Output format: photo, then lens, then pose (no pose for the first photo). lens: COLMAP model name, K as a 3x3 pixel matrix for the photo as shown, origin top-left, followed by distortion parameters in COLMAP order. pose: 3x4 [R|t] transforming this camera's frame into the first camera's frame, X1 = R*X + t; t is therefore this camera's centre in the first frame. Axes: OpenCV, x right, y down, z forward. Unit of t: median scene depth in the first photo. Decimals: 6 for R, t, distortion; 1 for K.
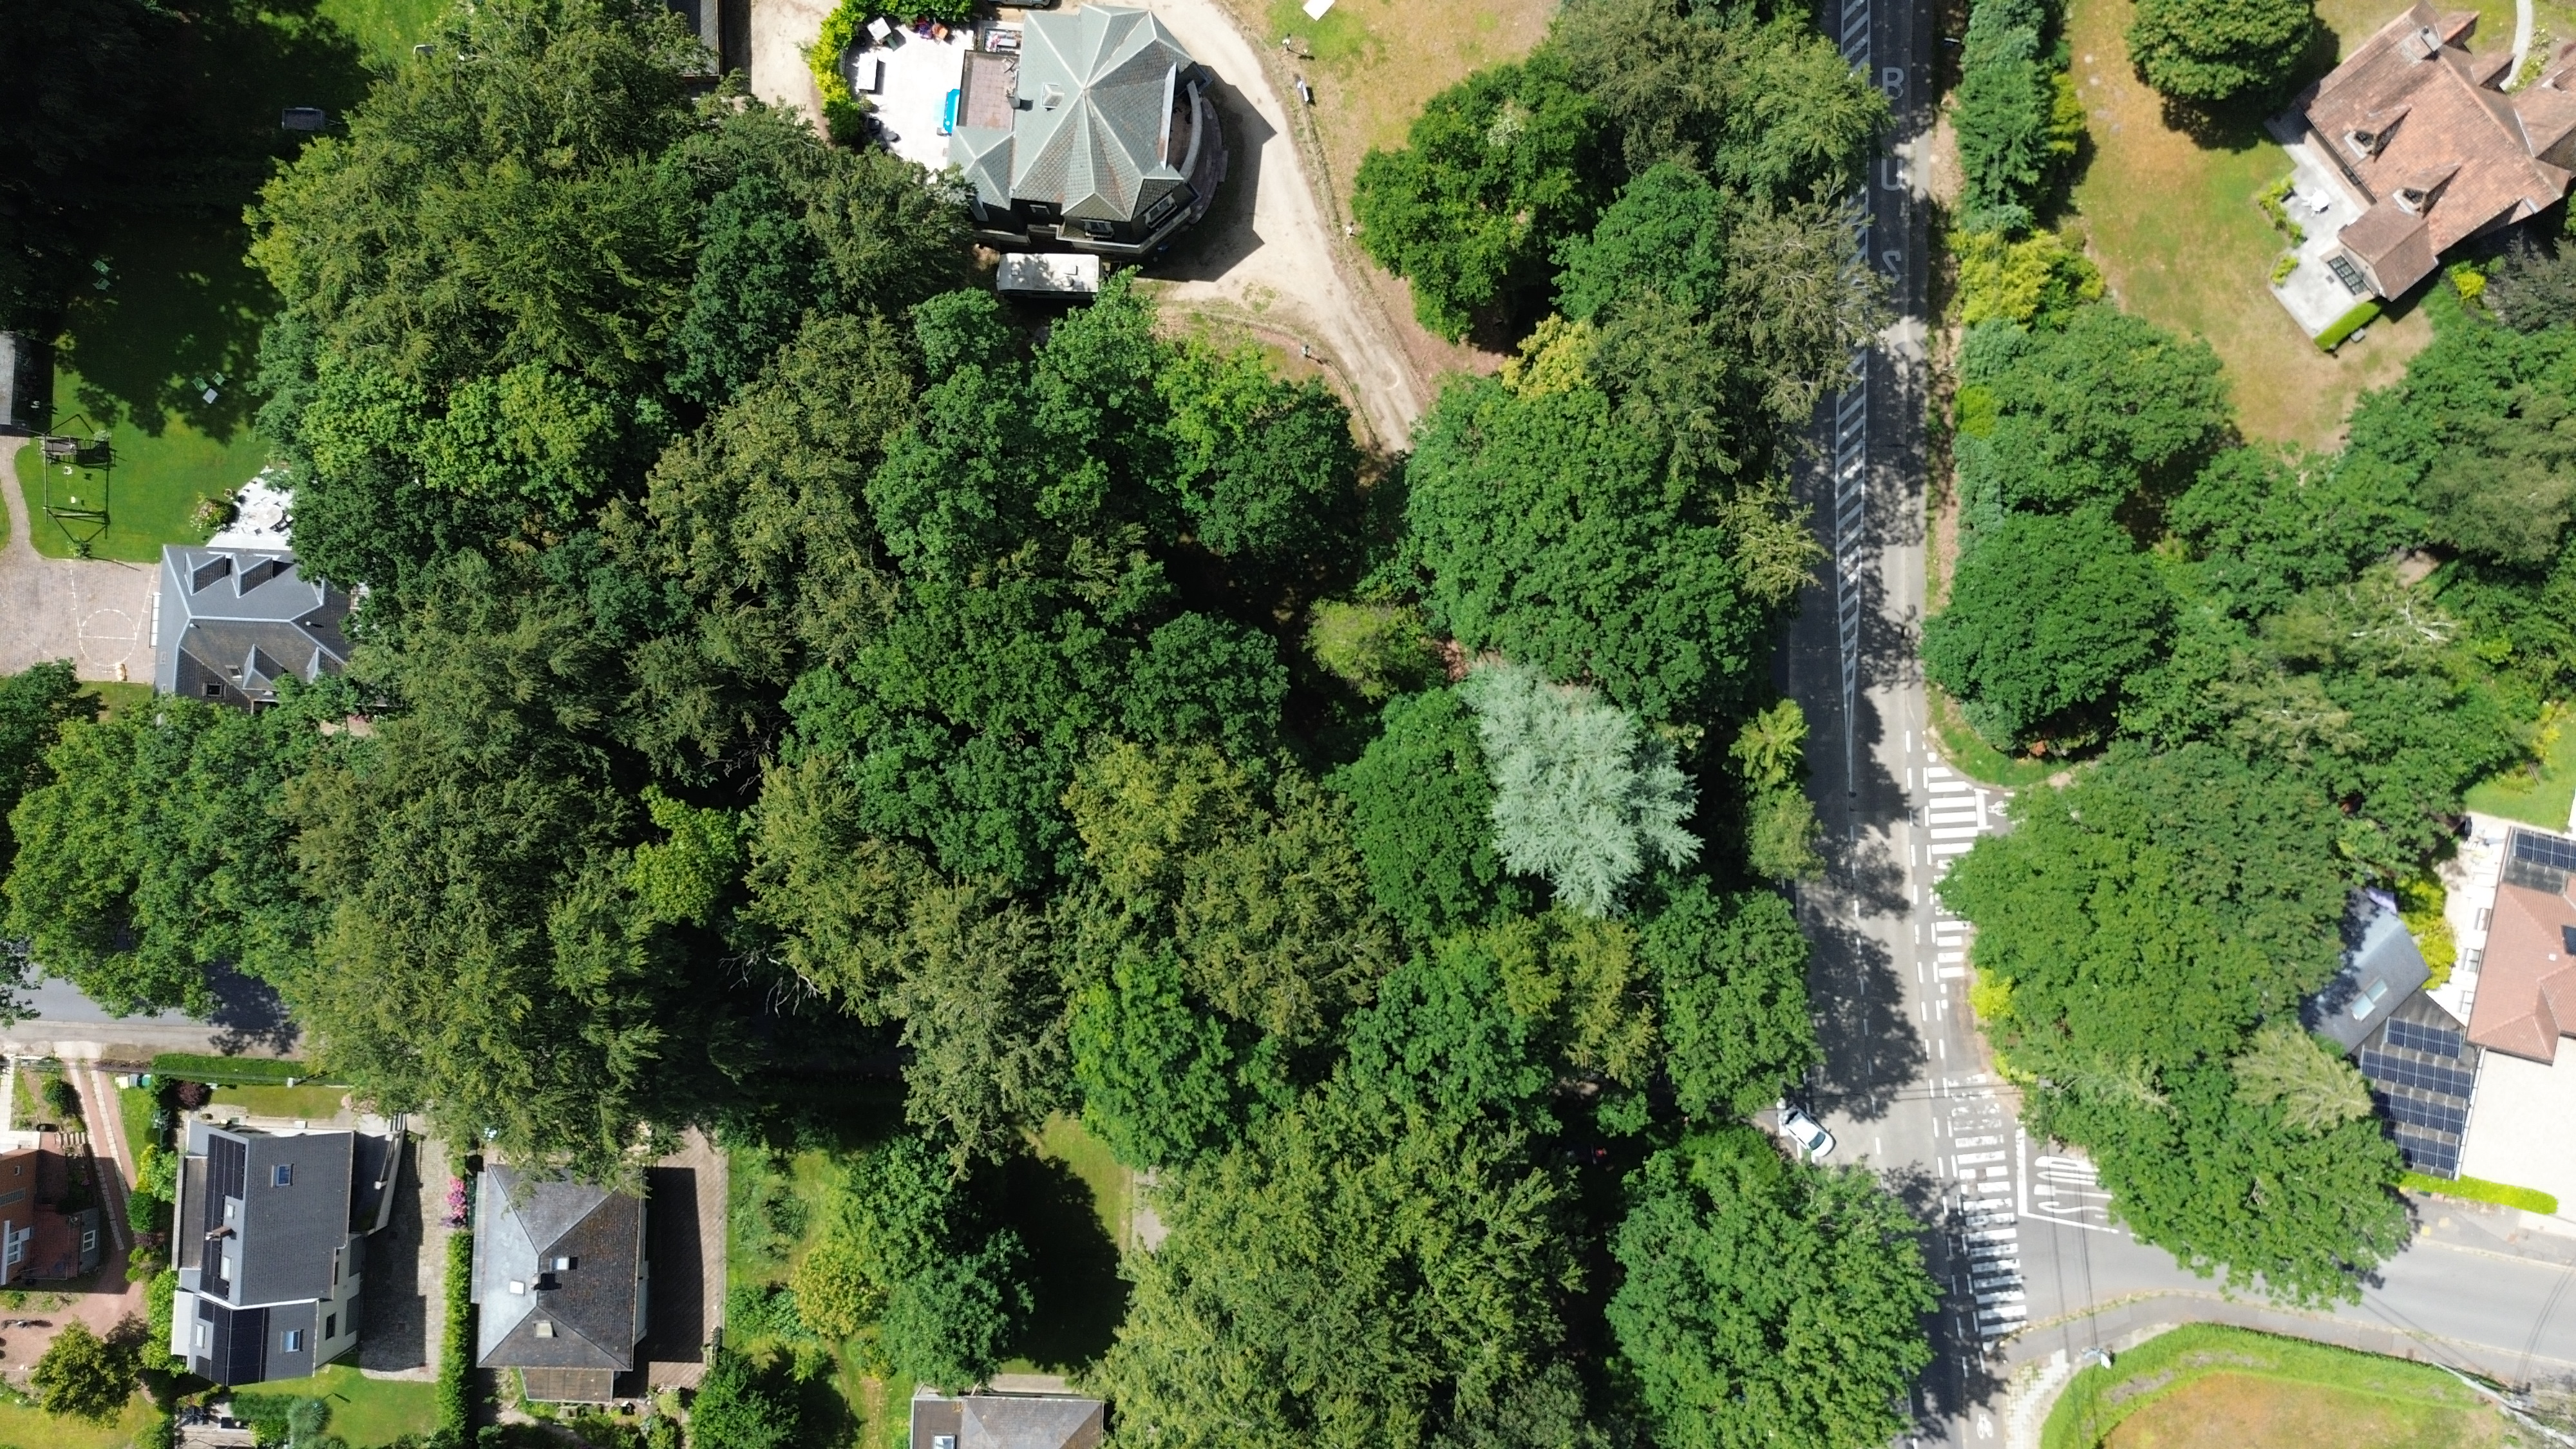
lens RADIAL K [[1836.4, 0, 1288.0], [0, 1836.4, 724.5], [0, 0, 1]] dist [0.066781, -0.067410]
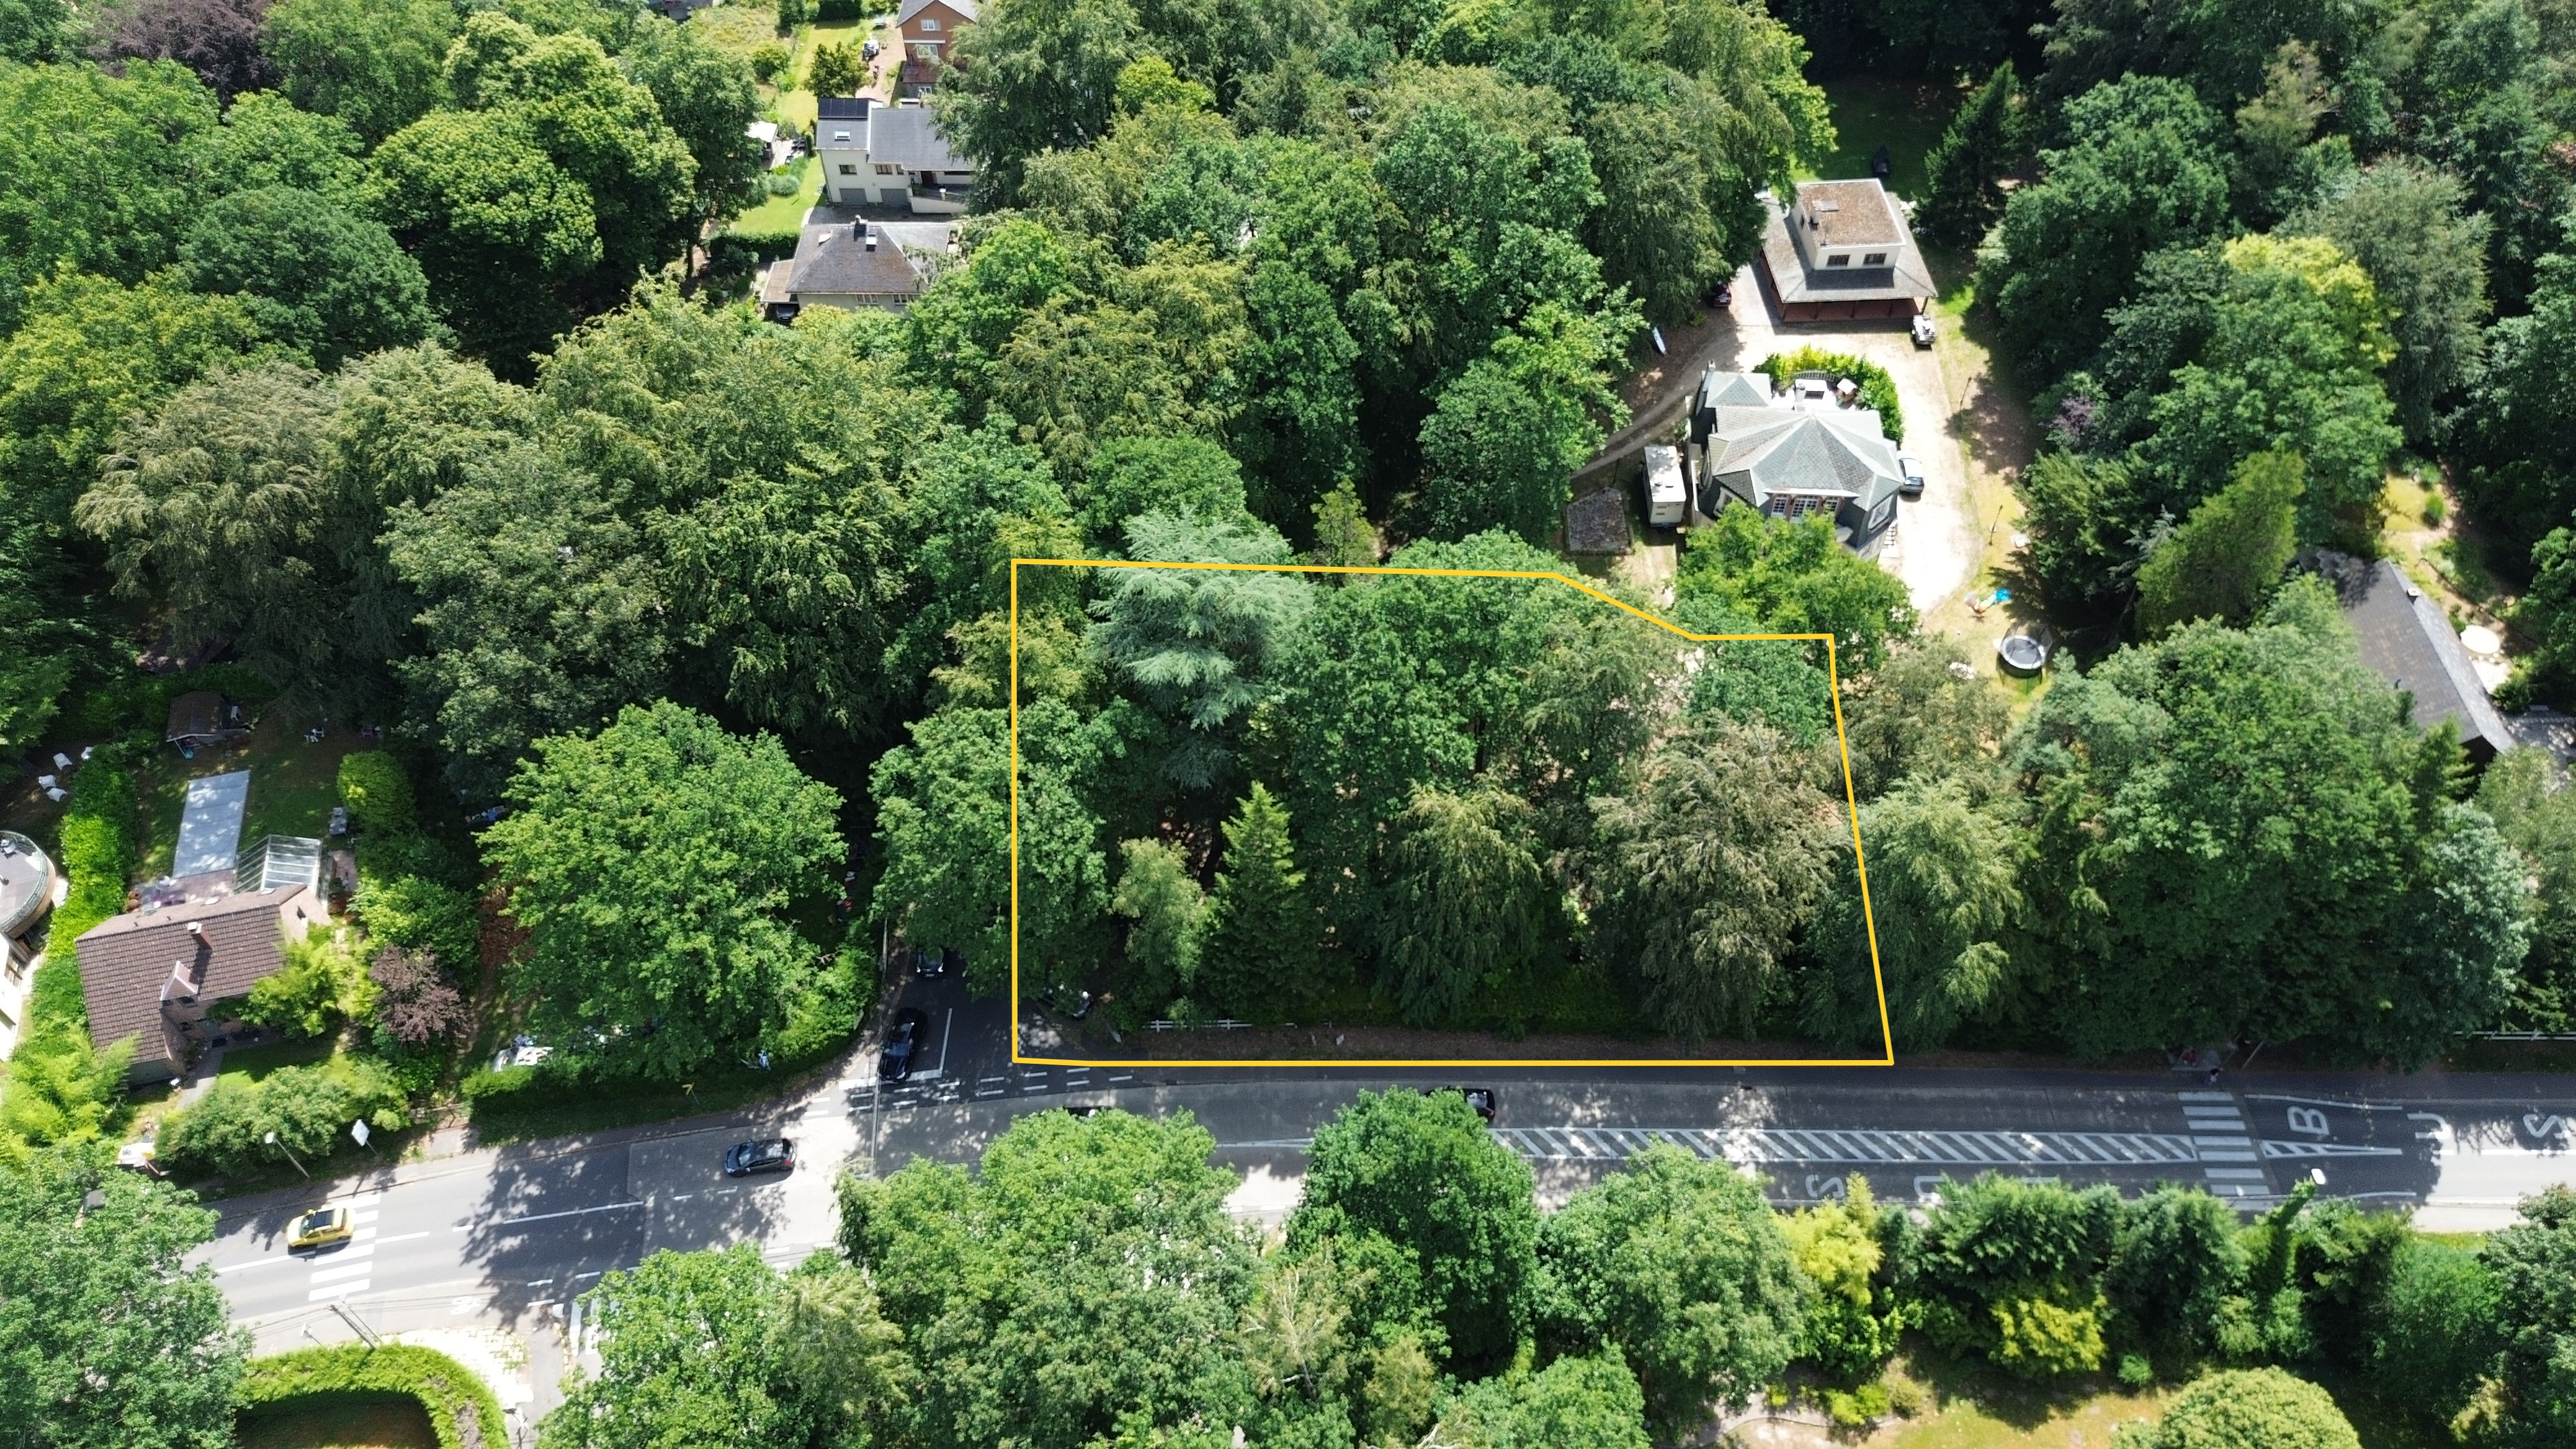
lens RADIAL K [[1836.4, 0, 1288.0], [0, 1836.4, 724.5], [0, 0, 1]] dist [0.066781, -0.067410]
pose [[0.017635, 0.768273, -0.639879, 0.805560], [-0.999061, 0.038866, 0.019131, -0.026128], [0.039568, 0.638941, 0.768238, 0.218180]]
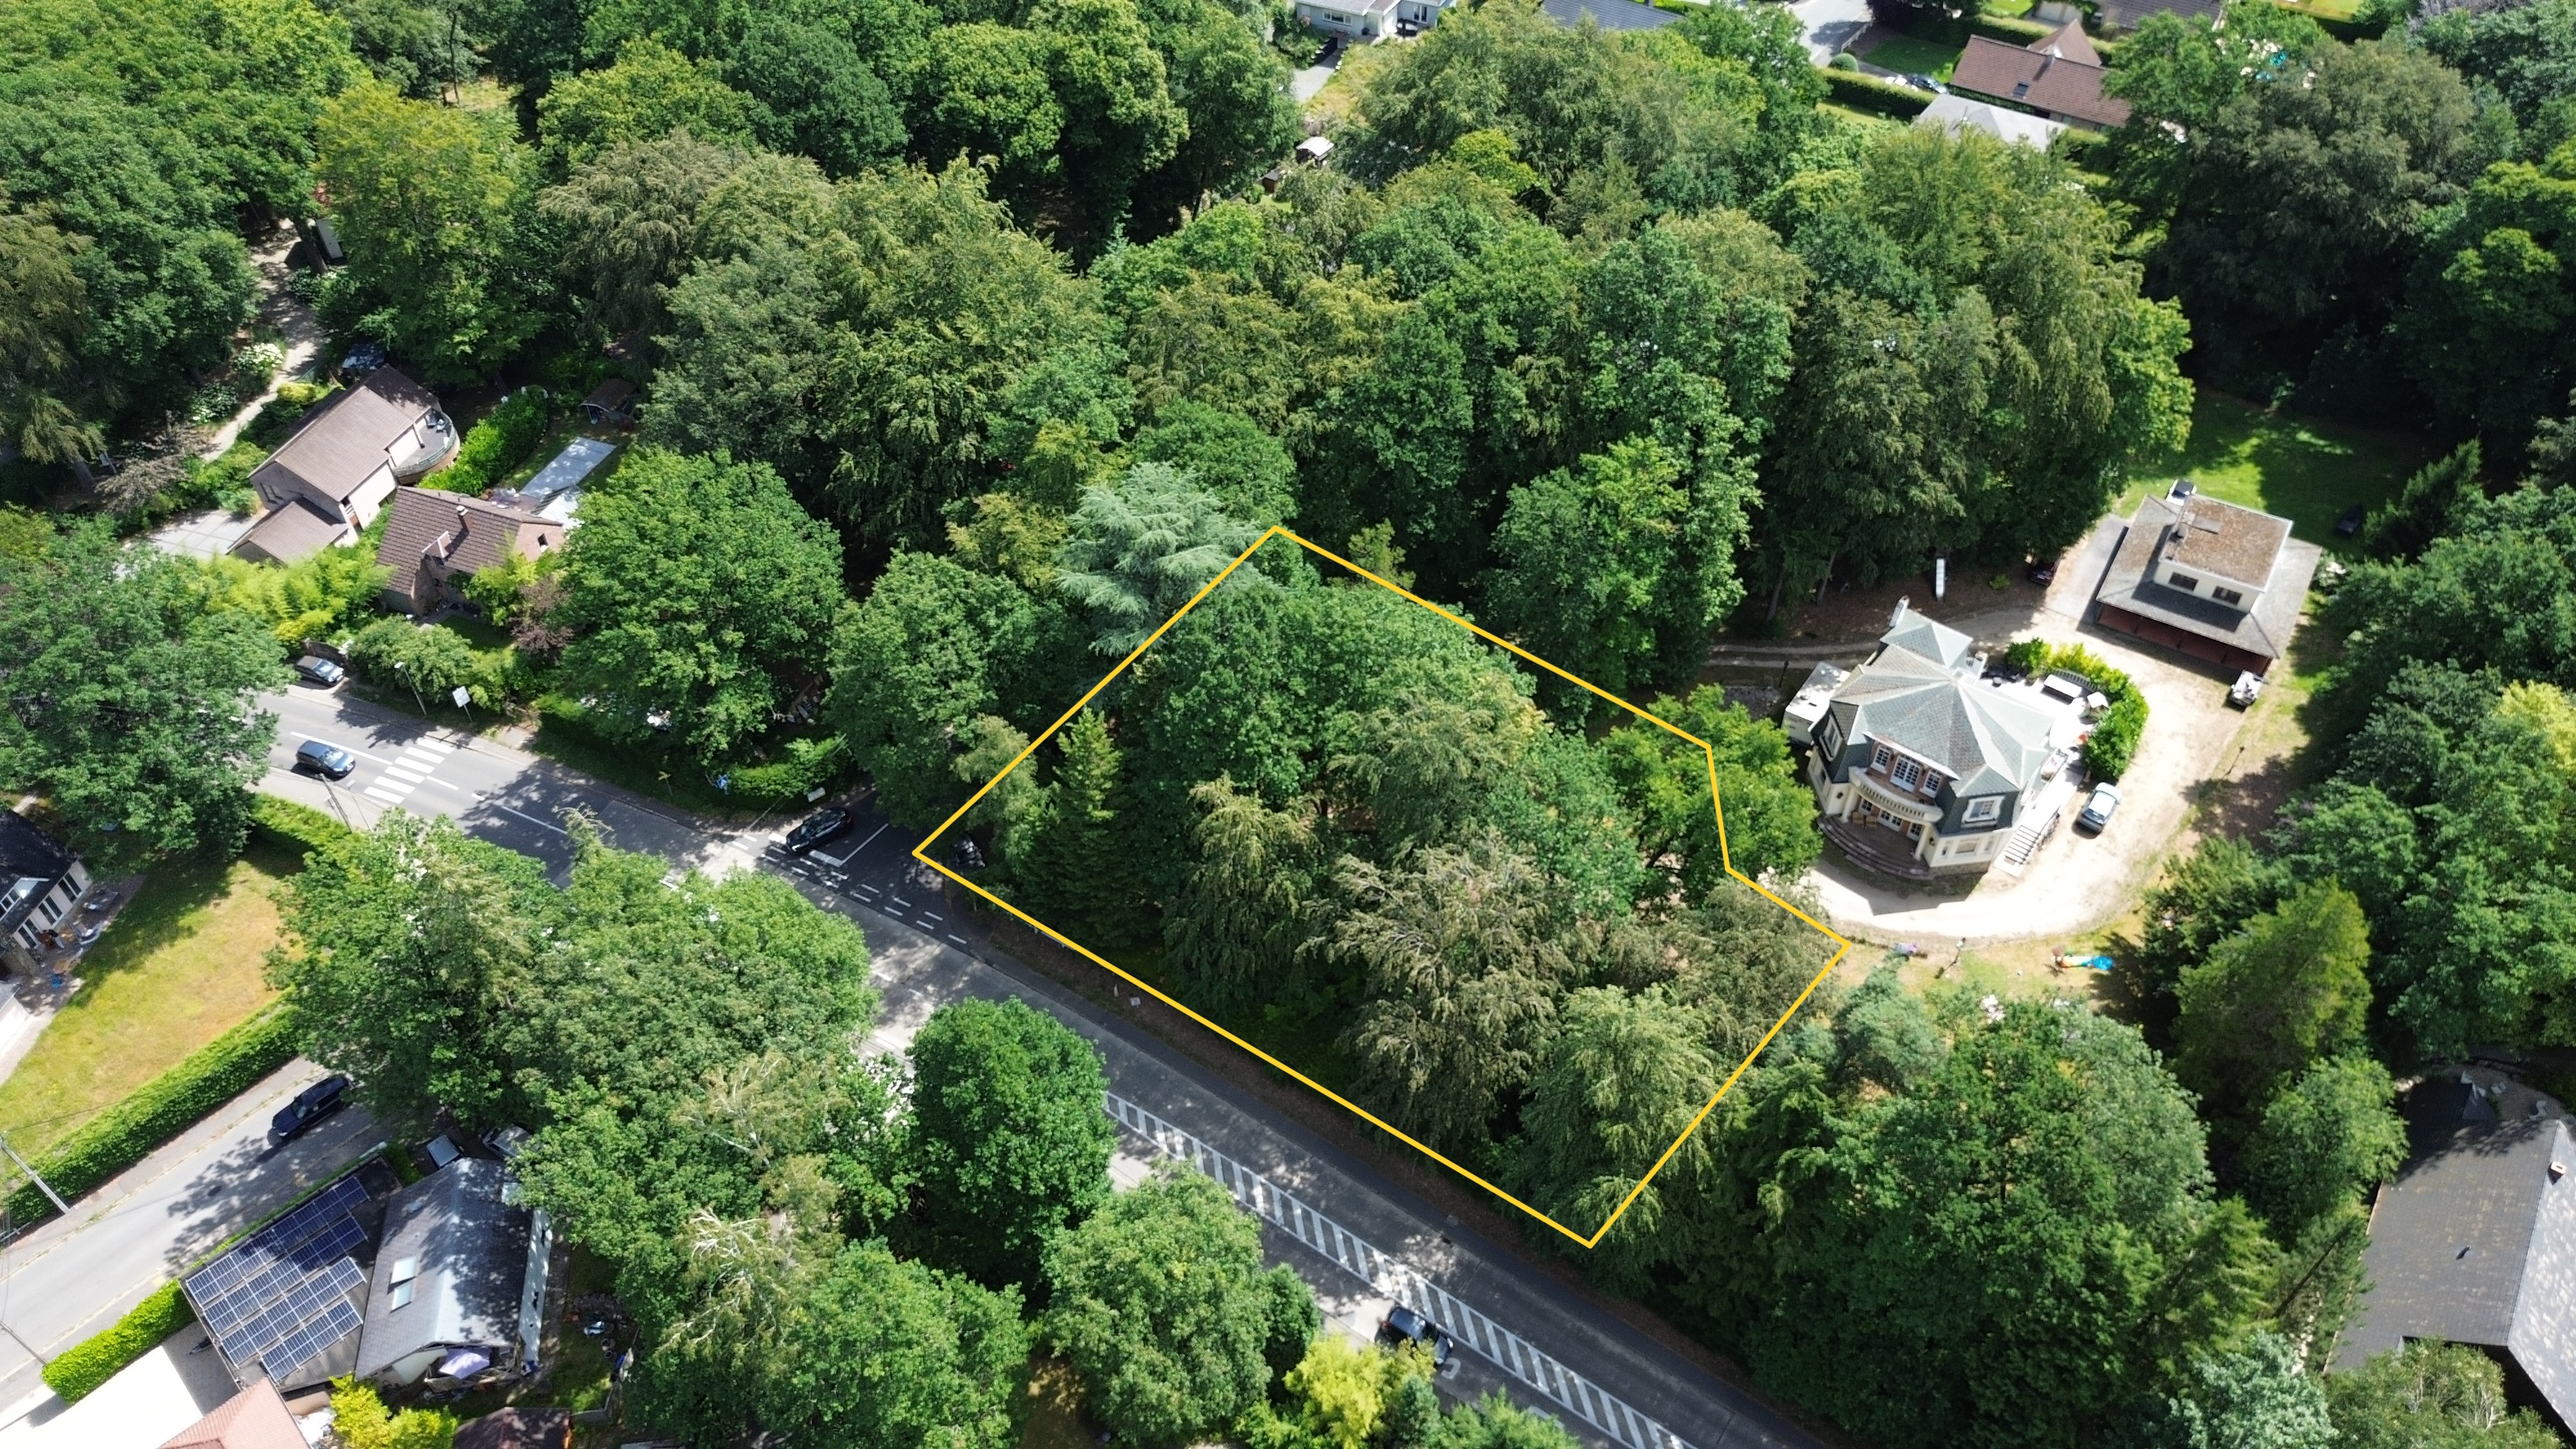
lens RADIAL K [[1836.4, 0, 1288.0], [0, 1836.4, 724.5], [0, 0, 1]] dist [0.066781, -0.067410]
pose [[-0.549872, 0.596748, -0.584408, 0.763838], [-0.834456, -0.362002, 0.415498, -0.487525], [0.036391, 0.716133, 0.697014, 0.264055]]
